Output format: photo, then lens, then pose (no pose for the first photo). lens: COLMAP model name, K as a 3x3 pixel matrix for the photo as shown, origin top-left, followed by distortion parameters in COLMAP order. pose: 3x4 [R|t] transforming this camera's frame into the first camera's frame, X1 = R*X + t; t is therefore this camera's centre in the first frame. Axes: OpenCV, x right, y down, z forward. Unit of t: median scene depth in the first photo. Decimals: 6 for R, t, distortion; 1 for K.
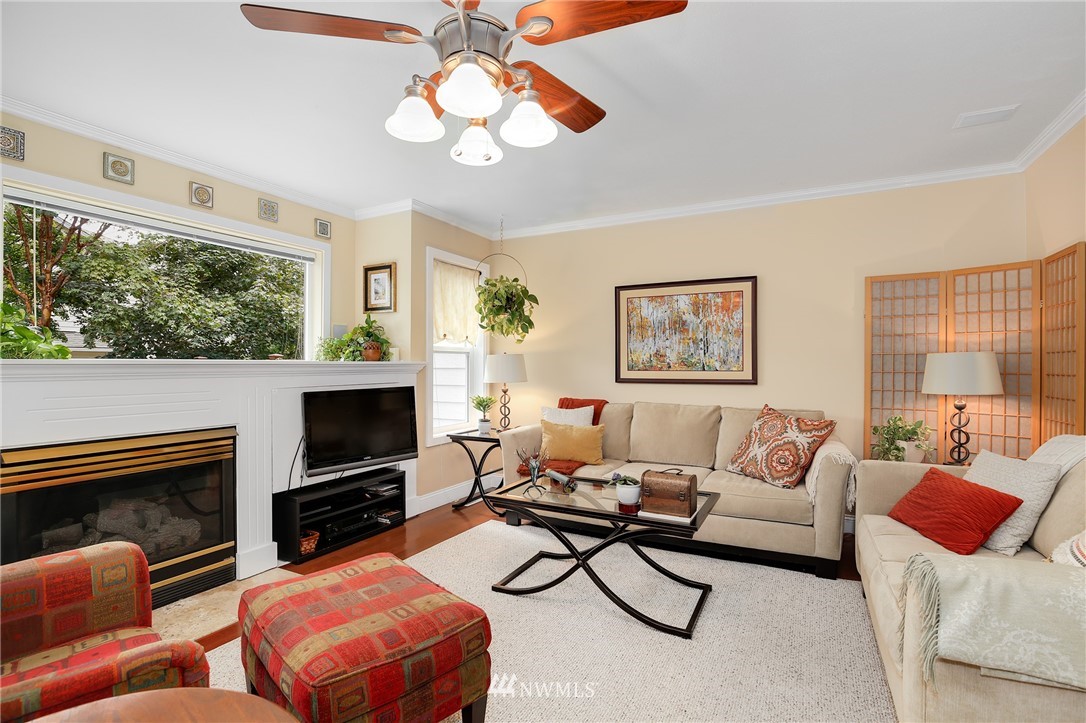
lens RADIAL K [[502.7, 0, 544.8], [0, 502.7, 364.4], [0, 0, 1]] dist [-0.031033, 0.004480]
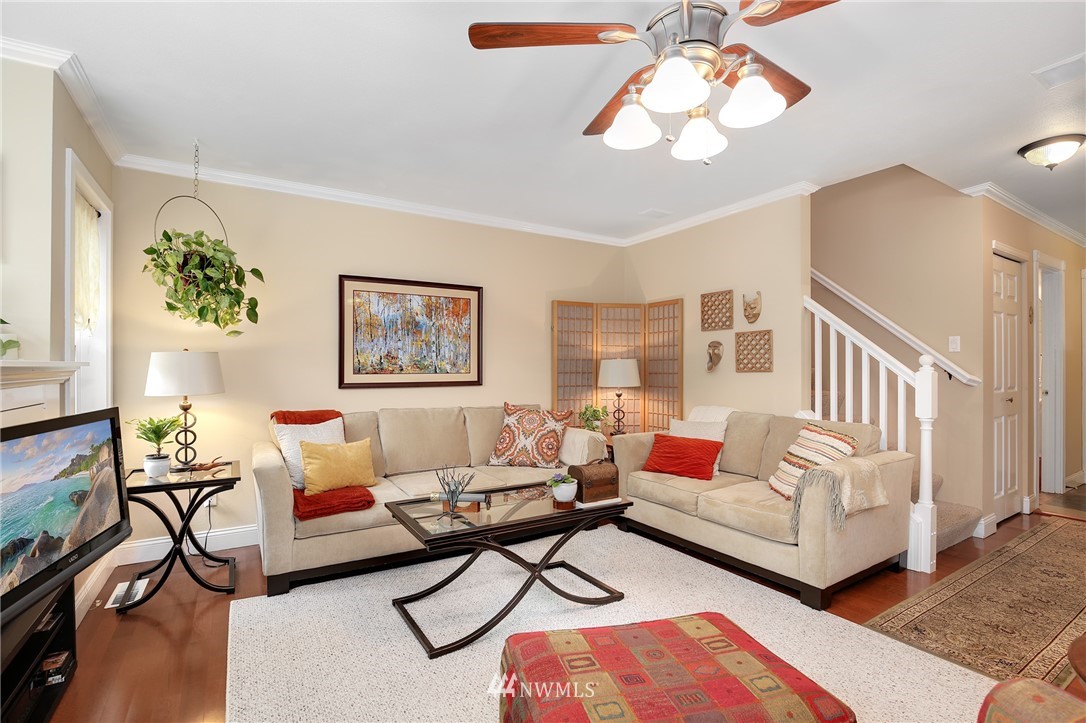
lens RADIAL K [[502.7, 0, 546.5], [0, 502.7, 367.4], [0, 0, 1]] dist [-0.031033, 0.004480]
pose [[0.507005, 0.000727, 0.861943, -0.446312], [0.000868, 0.999999, -0.001354, 0.002352], [-0.861943, 0.001435, 0.507004, 0.302313]]
